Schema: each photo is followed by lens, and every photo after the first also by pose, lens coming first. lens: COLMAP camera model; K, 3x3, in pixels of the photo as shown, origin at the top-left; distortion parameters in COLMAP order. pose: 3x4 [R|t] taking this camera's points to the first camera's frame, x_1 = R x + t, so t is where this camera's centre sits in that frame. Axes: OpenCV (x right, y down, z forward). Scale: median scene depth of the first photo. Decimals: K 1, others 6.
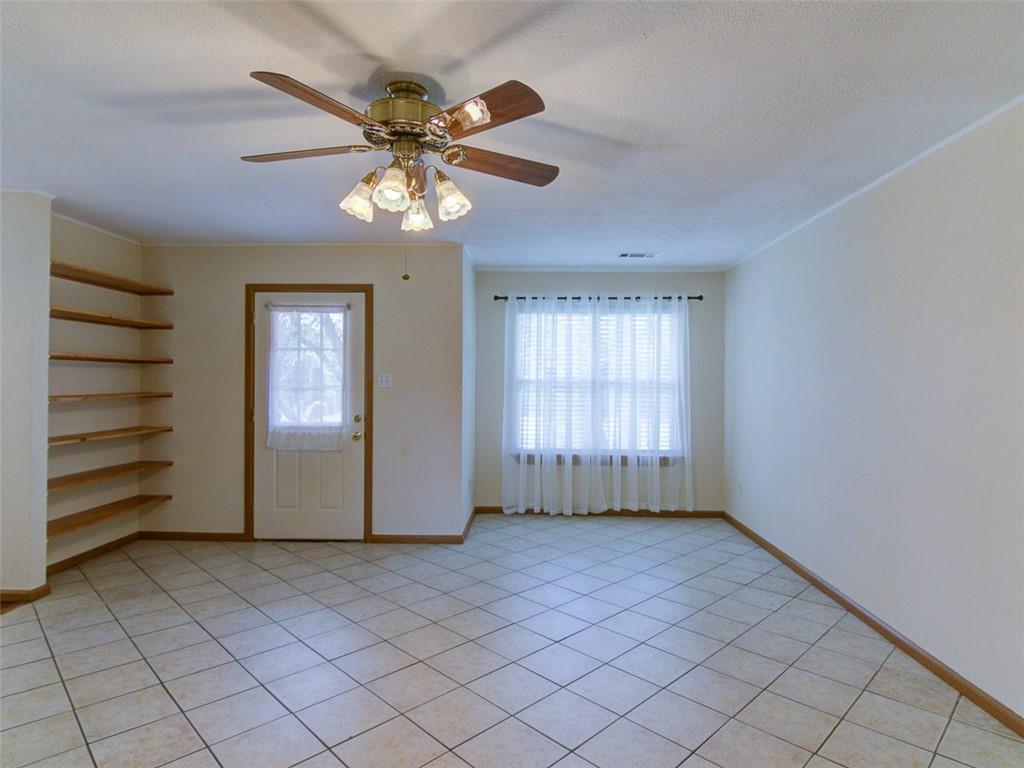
lens RADIAL K [[577.2, 0, 530.3], [0, 577.2, 381.3], [0, 0, 1]] dist [0.013855, -0.017919]
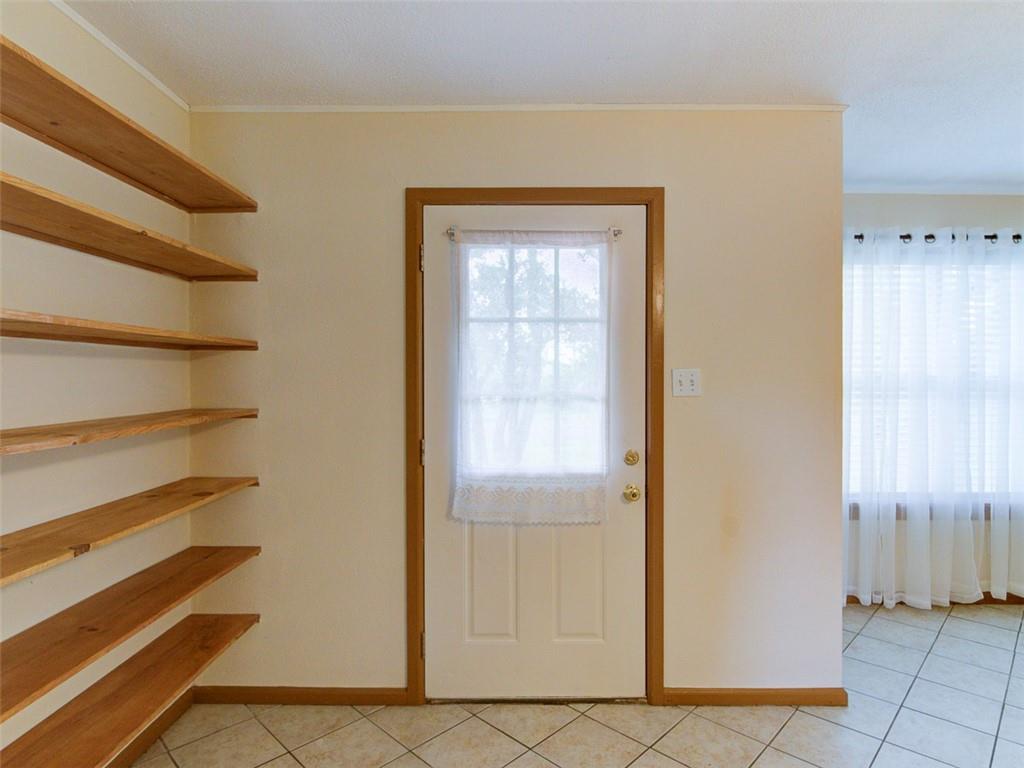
lens RADIAL K [[577.2, 0, 531.3], [0, 577.2, 383.4], [0, 0, 1]] dist [0.013855, -0.017919]
pose [[0.999649, -0.006879, 0.025583, -0.397257], [0.006611, 0.999923, 0.010538, -0.005795], [-0.025653, -0.010365, 0.999617, 0.499500]]
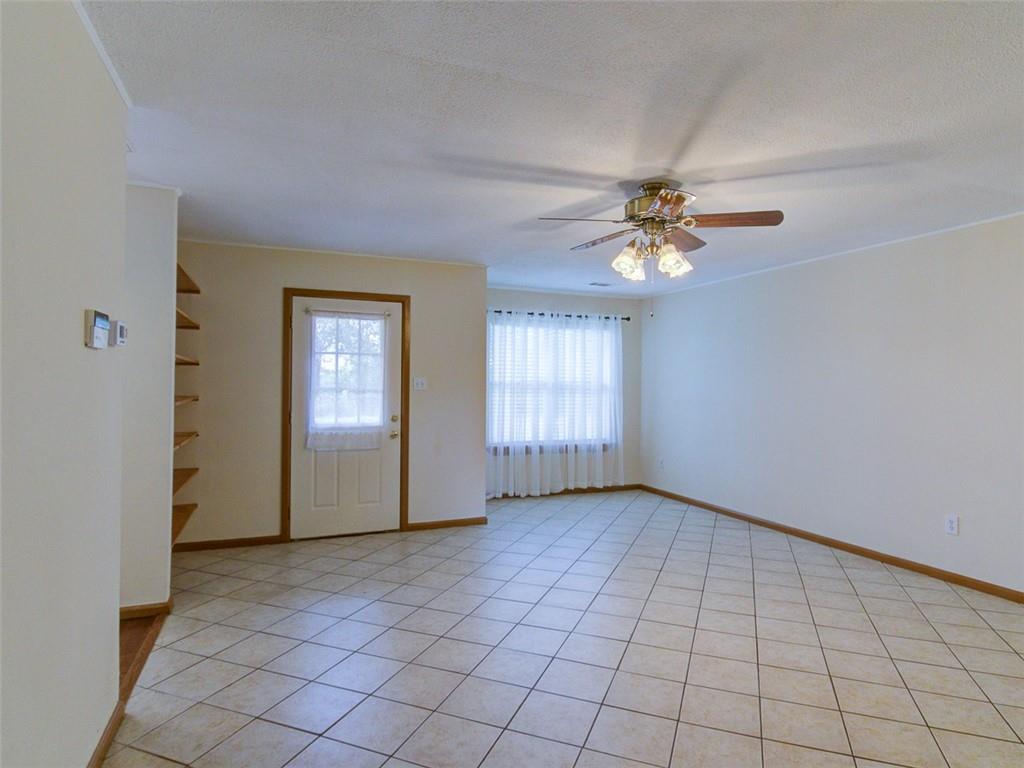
lens RADIAL K [[577.2, 0, 521.2], [0, 577.2, 379.1], [0, 0, 1]] dist [0.013855, -0.017919]
pose [[0.914053, 0.004538, 0.405569, -0.520703], [-0.002911, 0.999985, -0.004629, -0.004924], [-0.405584, 0.003051, 0.914053, -0.090558]]
